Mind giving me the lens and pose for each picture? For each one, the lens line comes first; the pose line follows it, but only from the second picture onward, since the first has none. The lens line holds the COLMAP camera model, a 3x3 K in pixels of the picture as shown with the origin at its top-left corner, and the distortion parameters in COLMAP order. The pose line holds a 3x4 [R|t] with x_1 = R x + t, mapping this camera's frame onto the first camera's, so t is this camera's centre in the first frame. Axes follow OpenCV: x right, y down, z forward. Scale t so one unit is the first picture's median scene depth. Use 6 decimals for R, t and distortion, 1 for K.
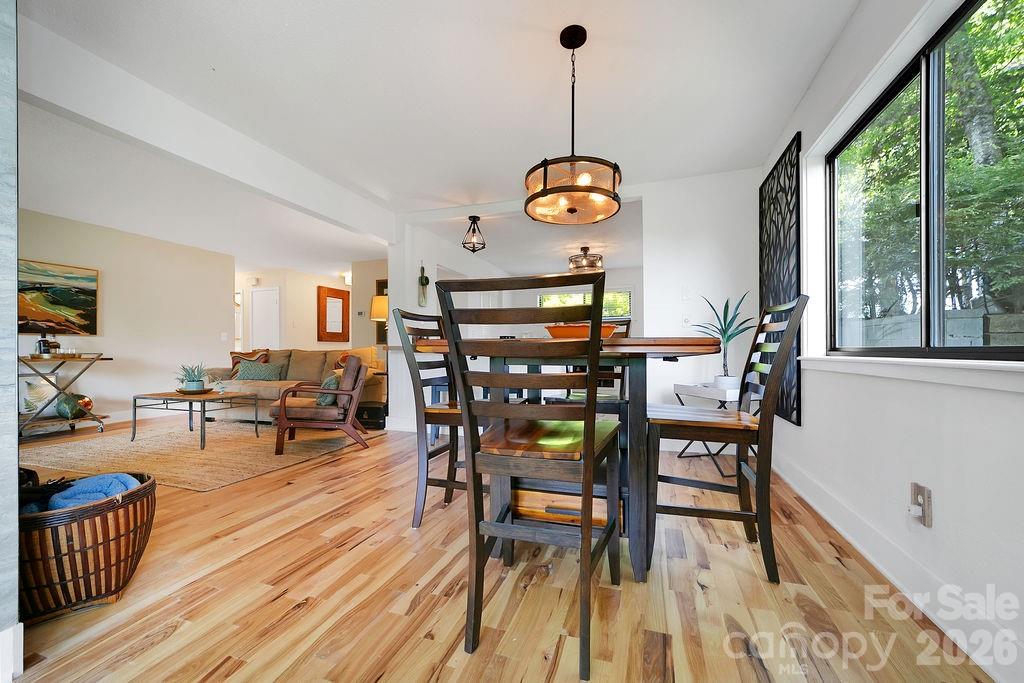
lens RADIAL K [[398.6, 0, 510.8], [0, 398.6, 348.7], [0, 0, 1]] dist [-0.011148, 0.004613]
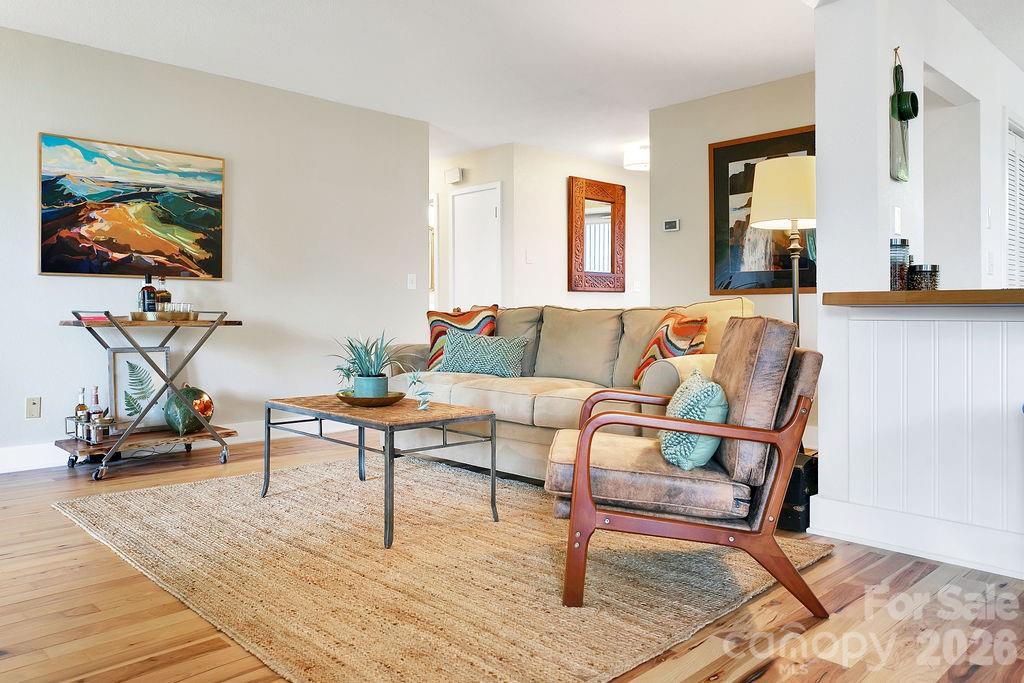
lens RADIAL K [[769.2, 0, 503.1], [0, 769.2, 305.7], [0, 0, 1]] dist [-0.011186, -0.001567]
pose [[0.883548, -0.000028, -0.468341, -0.237626], [-0.002911, 0.999980, -0.005553, 0.008120], [0.468332, 0.006270, 0.883531, 0.279361]]
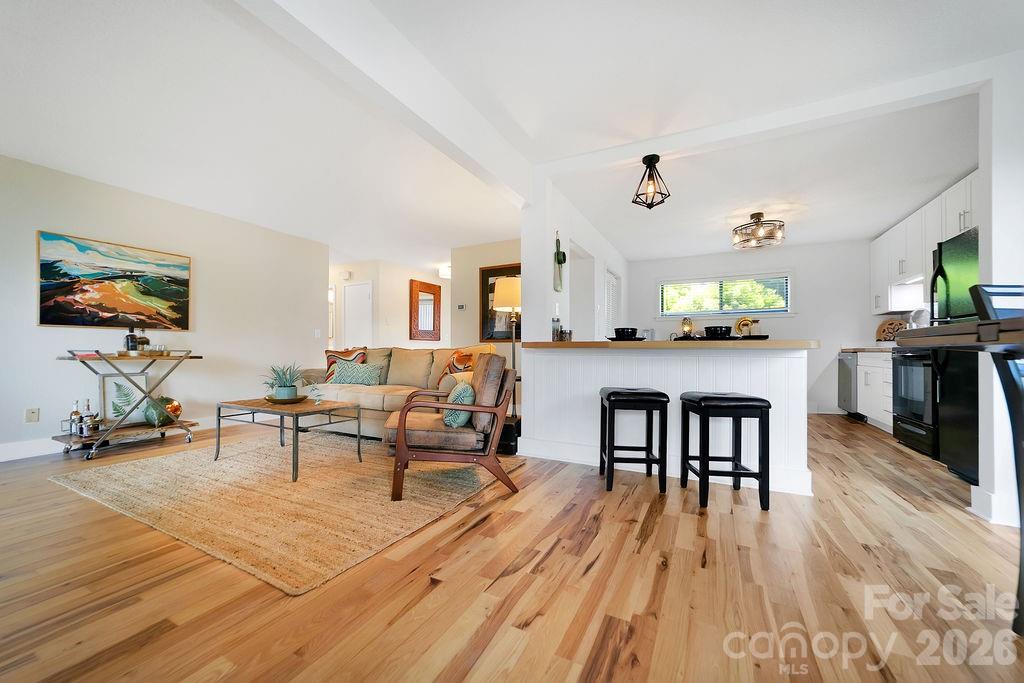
lens RADIAL K [[398.6, 0, 515.6], [0, 398.6, 347.0], [0, 0, 1]] dist [-0.011148, 0.004613]
pose [[0.987766, 0.003338, -0.155906, -0.203156], [-0.004518, 0.999964, -0.007218, 0.006812], [0.155876, 0.007834, 0.987745, 0.262327]]
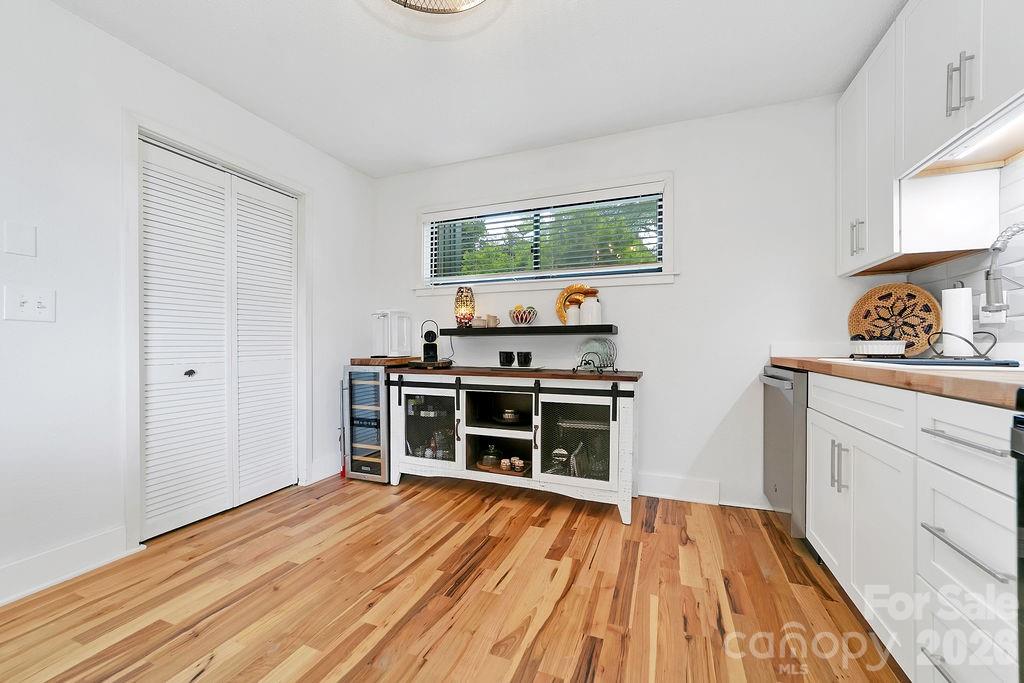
lens RADIAL K [[398.6, 0, 519.4], [0, 398.6, 352.1], [0, 0, 1]] dist [-0.011148, 0.004613]
pose [[0.998215, 0.004161, -0.059570, 0.351416], [-0.003106, 0.999837, 0.017807, -0.017628], [0.059635, -0.017591, 0.998065, 1.171598]]
